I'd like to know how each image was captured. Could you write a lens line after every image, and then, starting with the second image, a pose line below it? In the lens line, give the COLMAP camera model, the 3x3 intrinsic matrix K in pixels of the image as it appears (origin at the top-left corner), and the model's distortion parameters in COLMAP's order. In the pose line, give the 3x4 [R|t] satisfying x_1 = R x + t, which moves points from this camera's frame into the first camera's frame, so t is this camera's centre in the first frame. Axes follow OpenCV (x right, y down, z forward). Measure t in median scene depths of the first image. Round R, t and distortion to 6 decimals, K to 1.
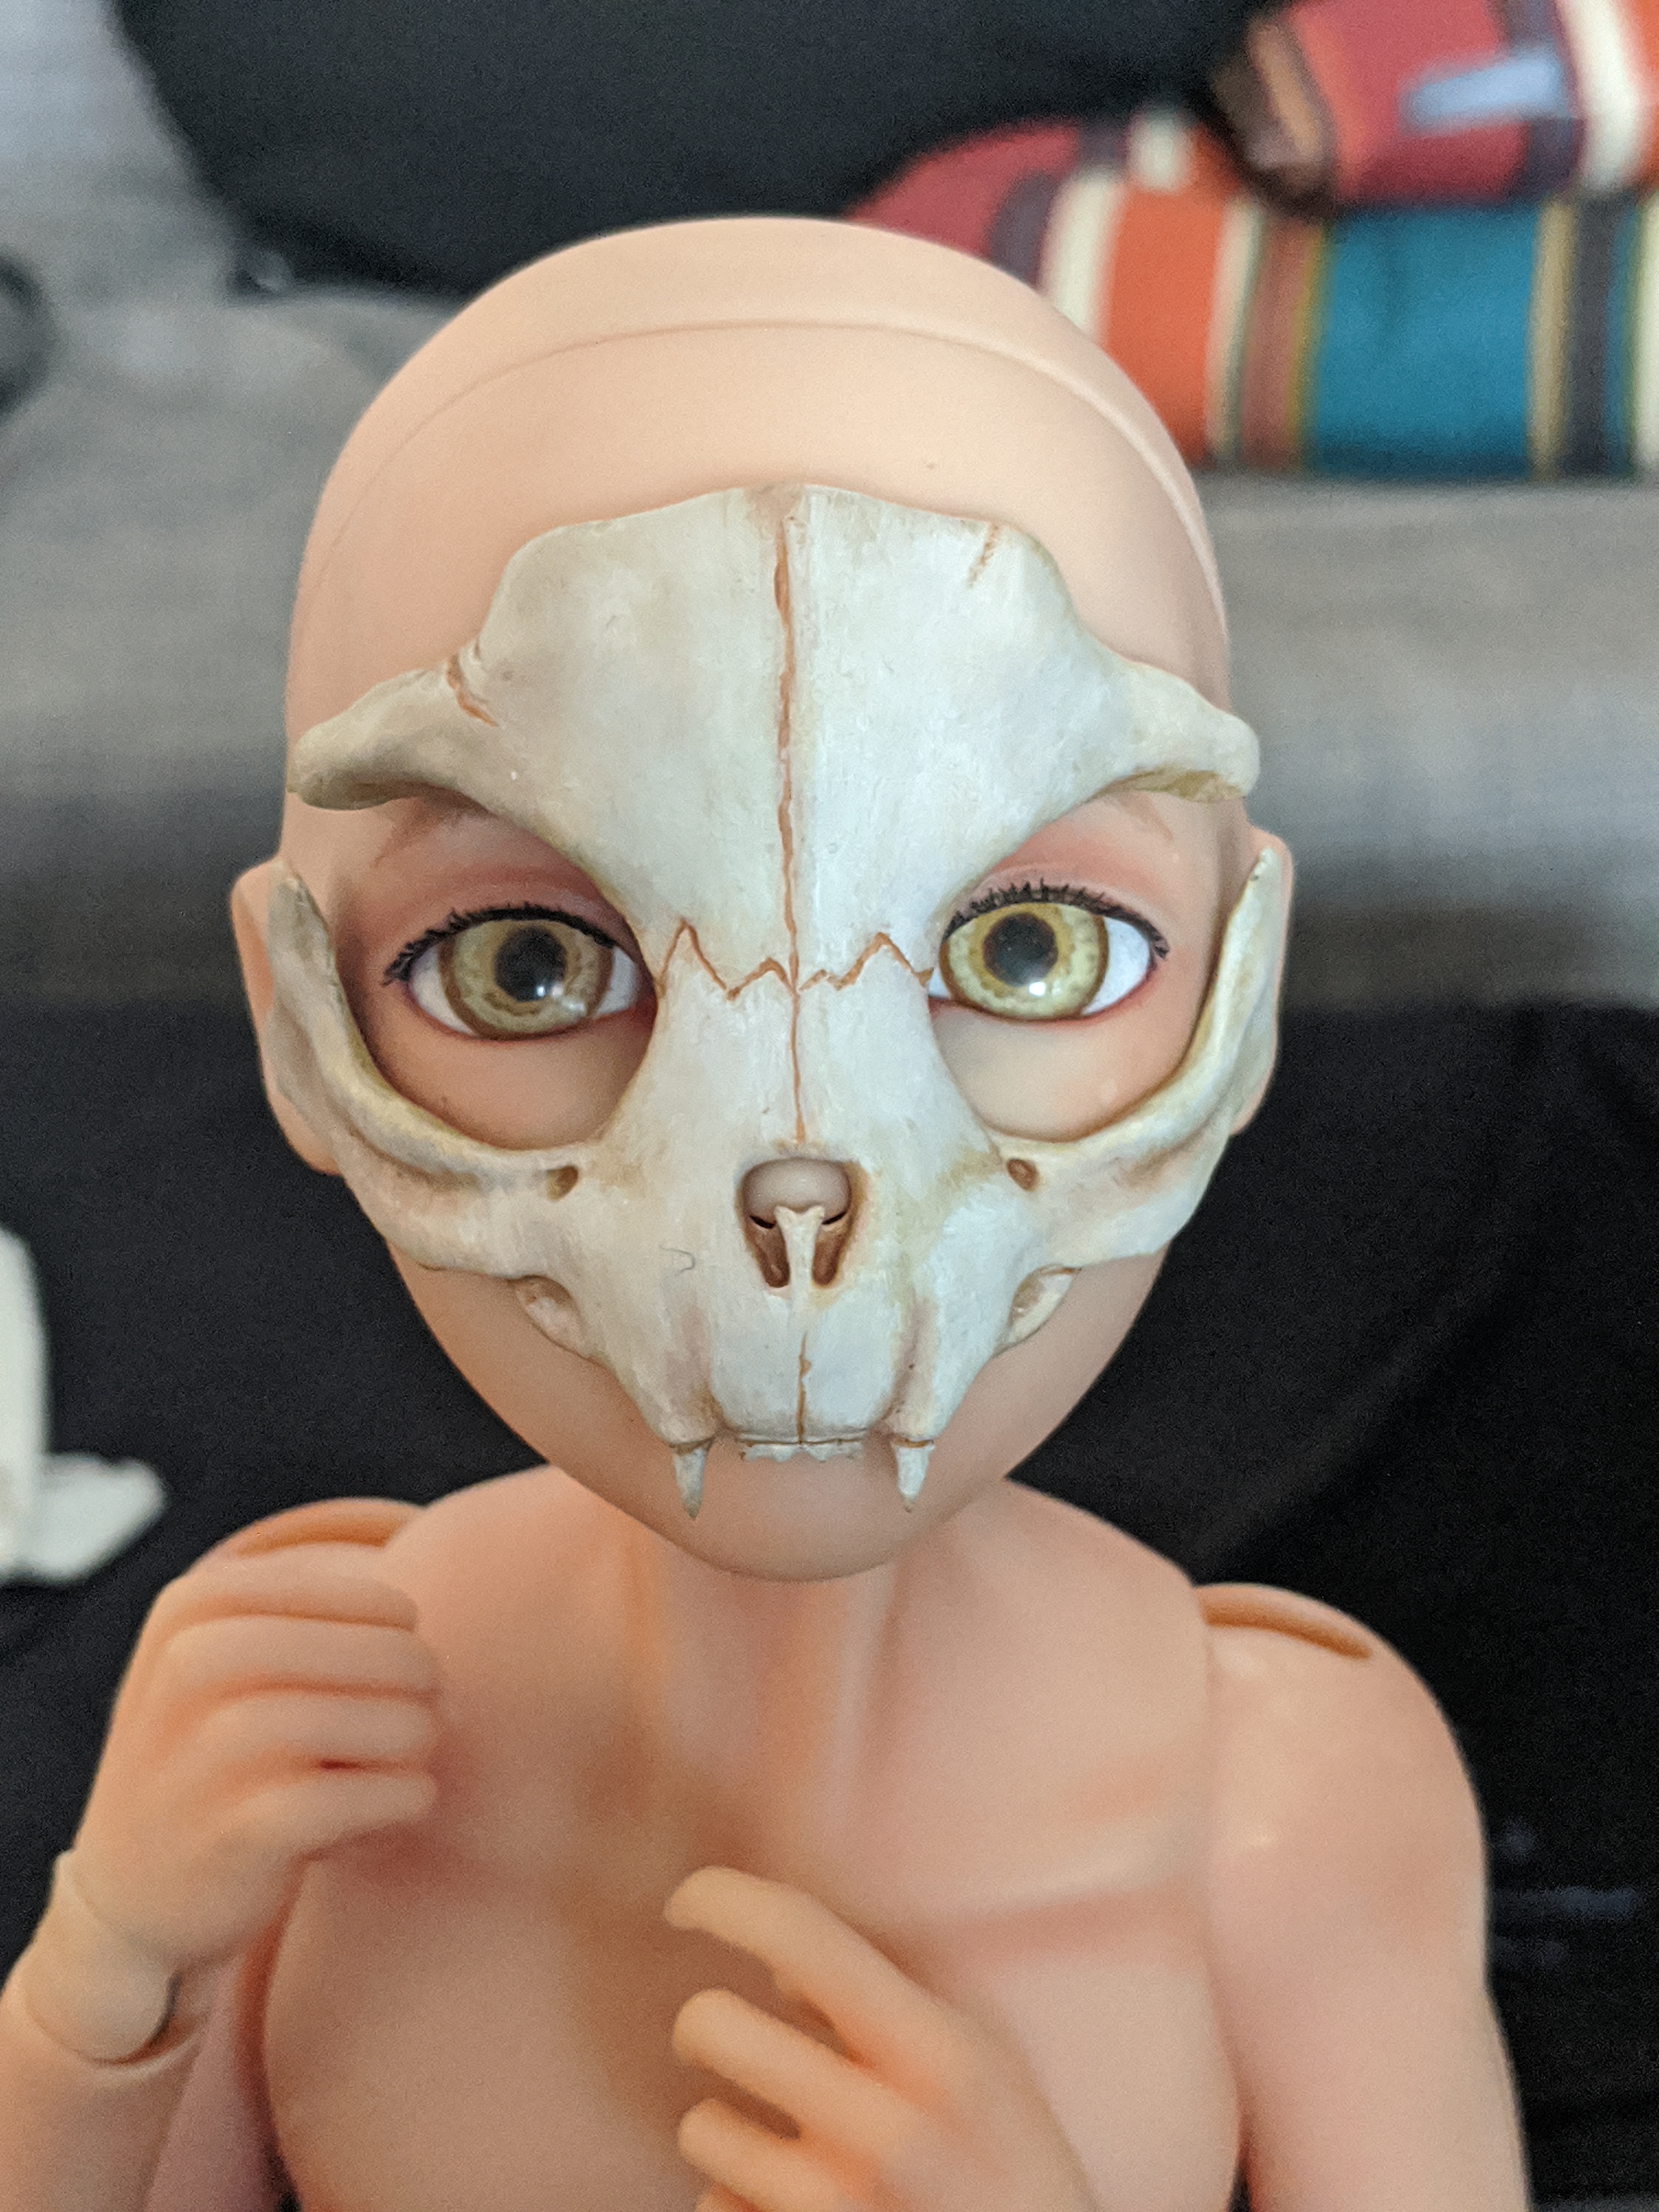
lens RADIAL K [[3522.7, 0, 819.4], [0, 3522.7, 1060.3], [0, 0, 1]] dist [0.270419, 0.000000]
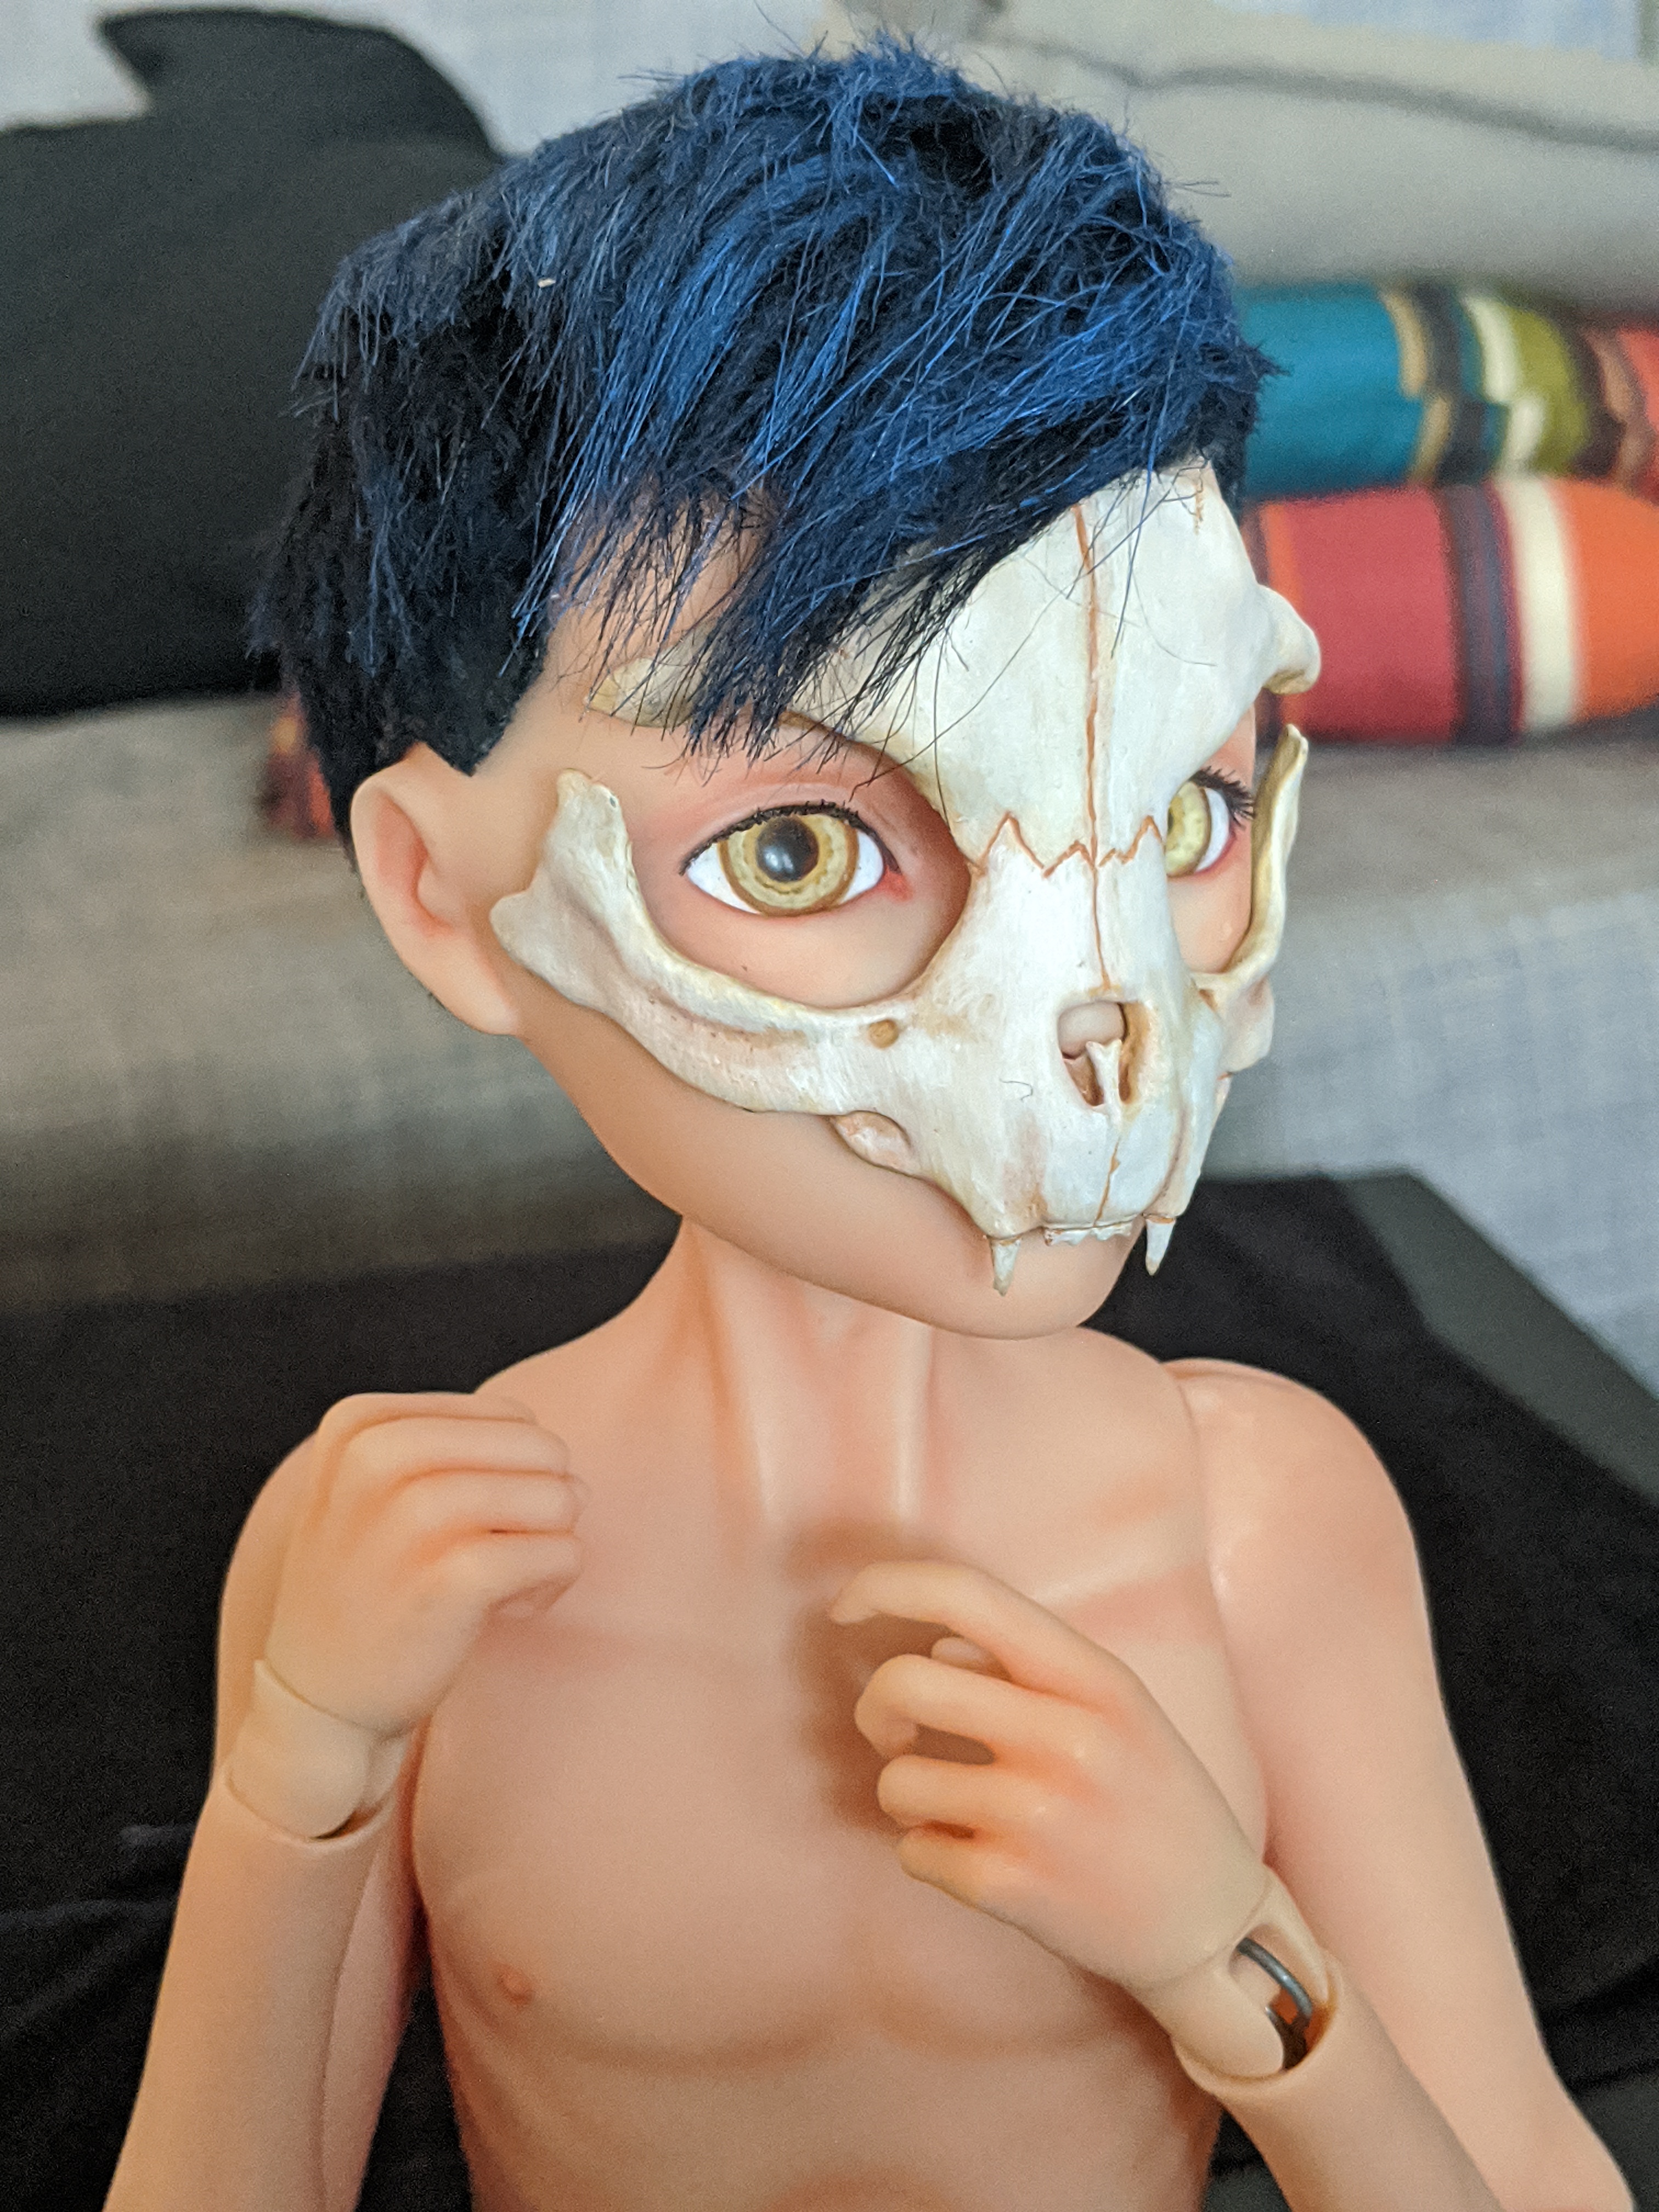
lens RADIAL K [[3522.7, 0, 834.5], [0, 3522.7, 1113.1], [0, 0, 1]] dist [0.270419, 0.000000]
pose [[0.917975, -0.077598, 0.388973, -0.570957], [0.044520, 0.994637, 0.093356, -0.052649], [-0.394131, -0.068381, 0.916507, -0.106996]]
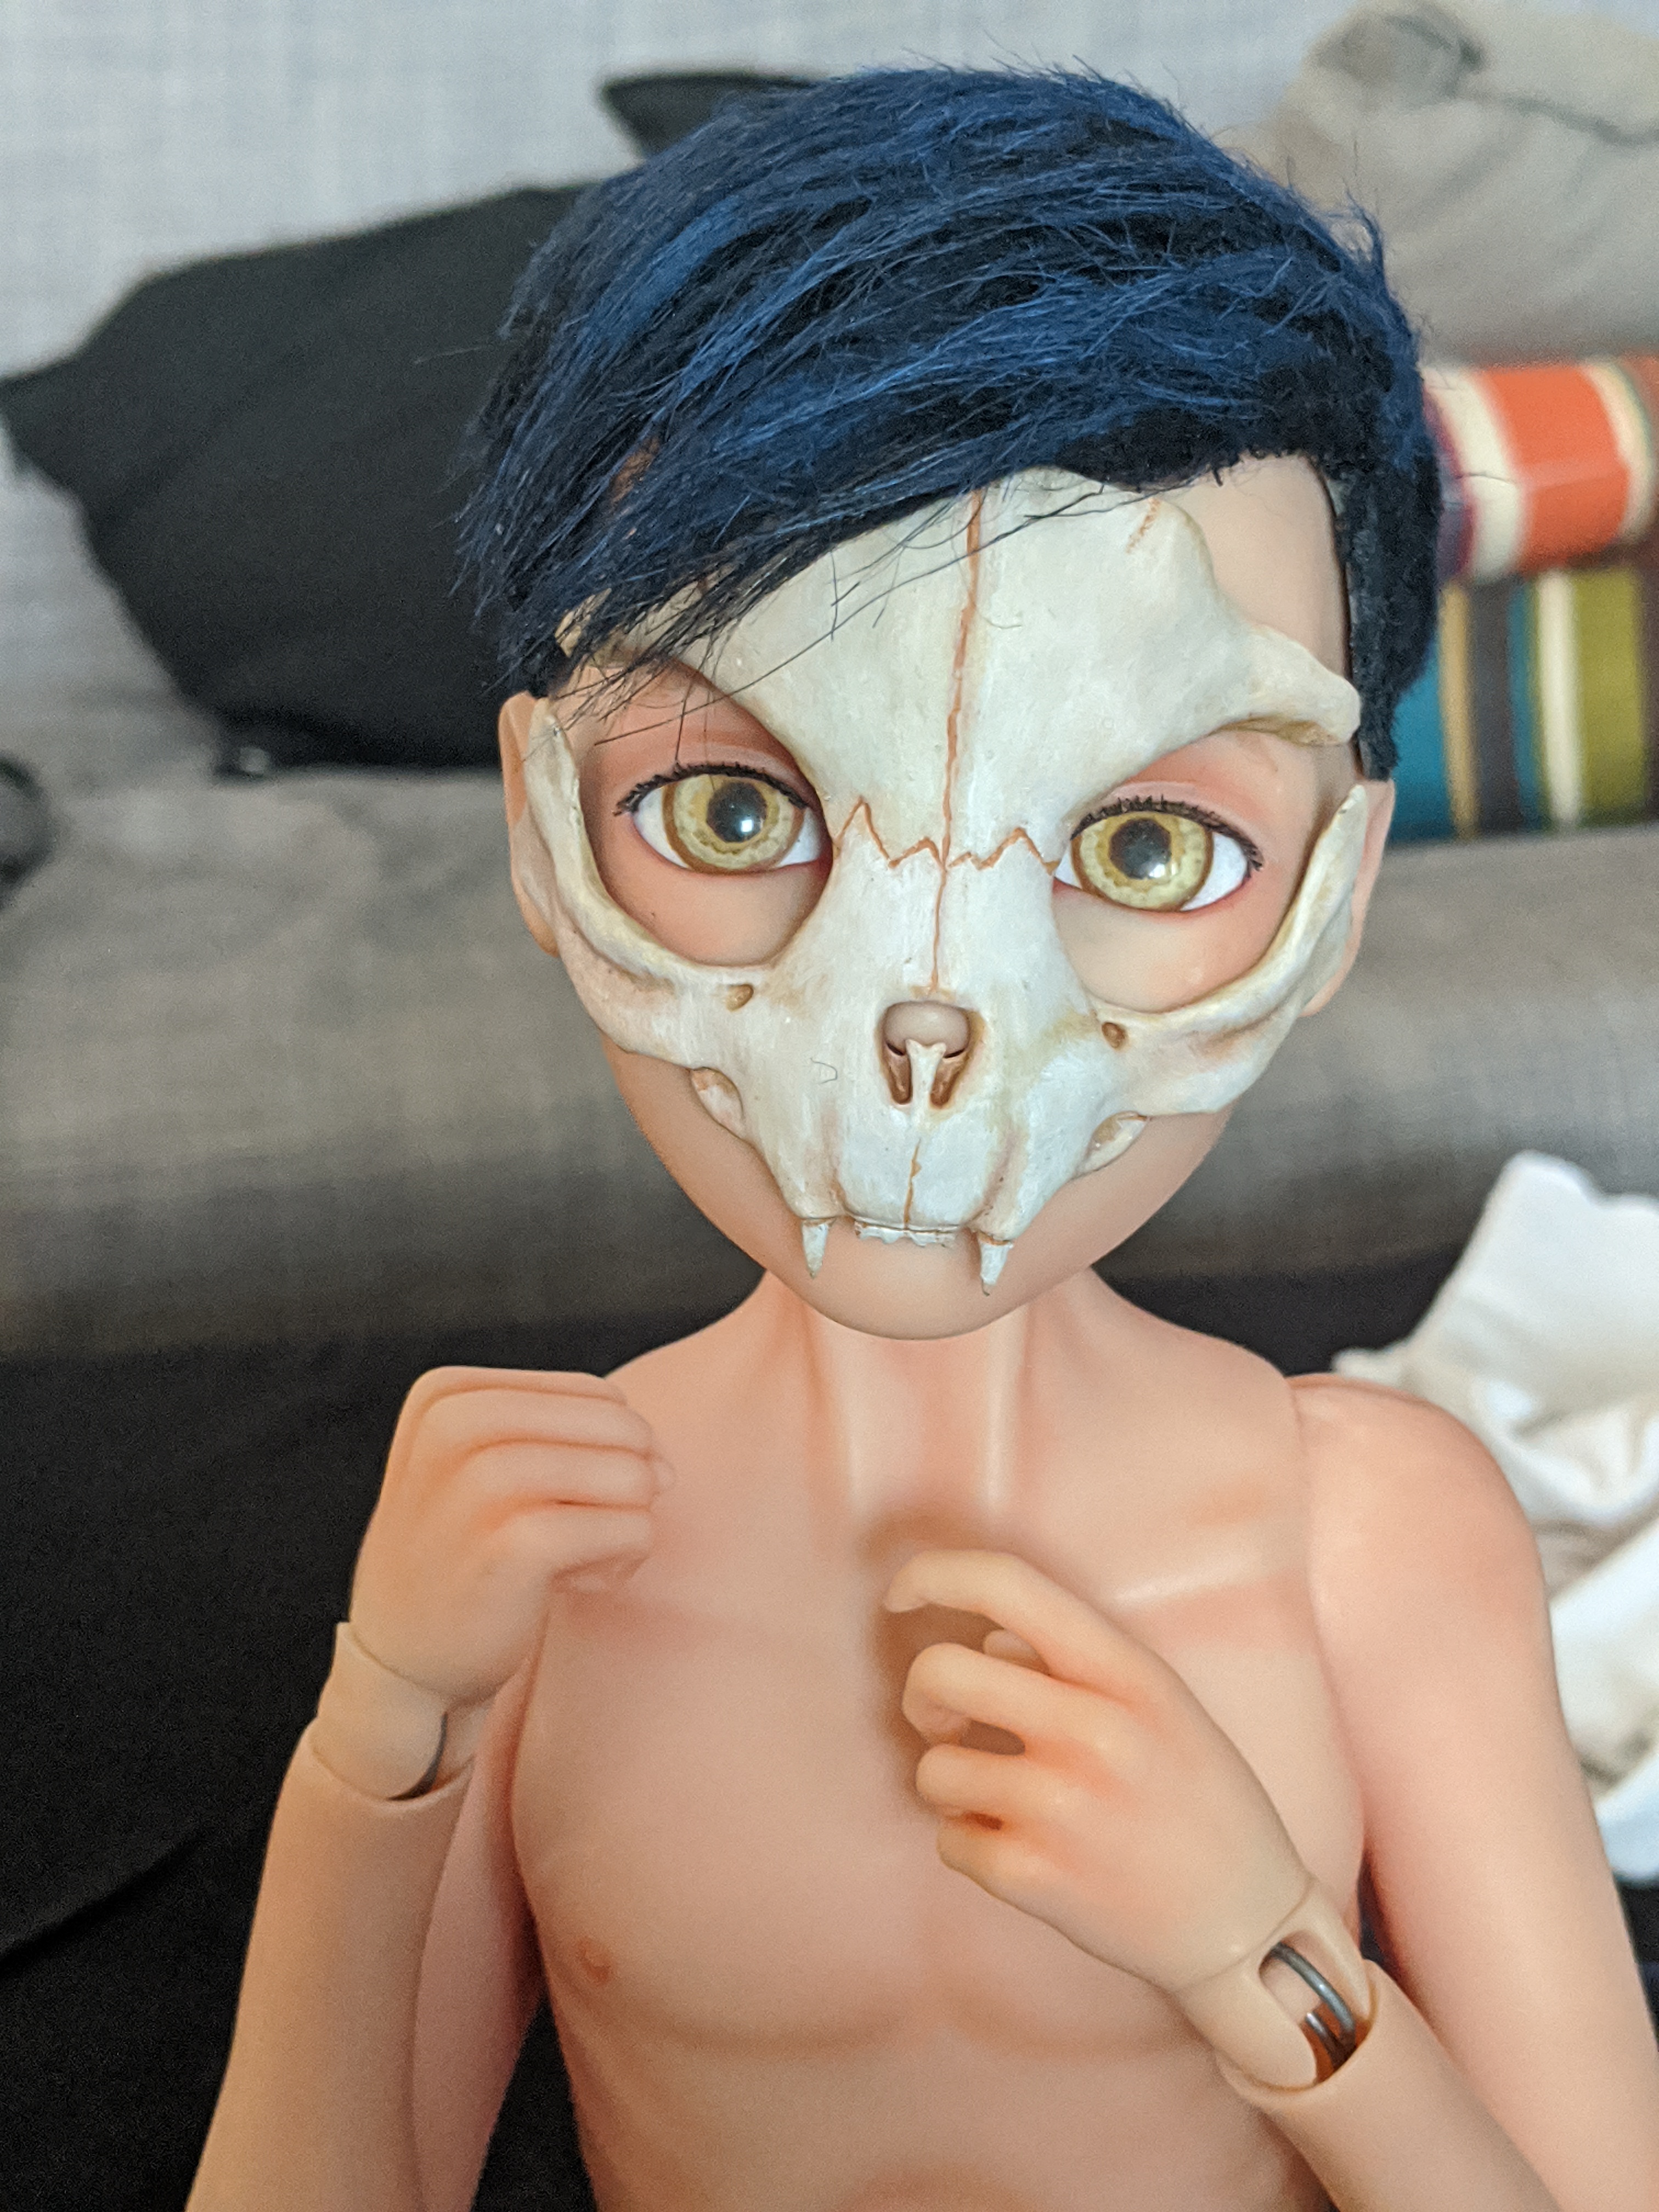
lens RADIAL K [[3522.7, 0, 912.7], [0, 3522.7, 1089.5], [0, 0, 1]] dist [0.270419, 0.000000]
pose [[0.991903, 0.123221, -0.030737, 0.028950], [-0.120623, 0.989824, 0.075482, -0.033649], [0.039725, -0.071163, 0.996673, -0.227099]]
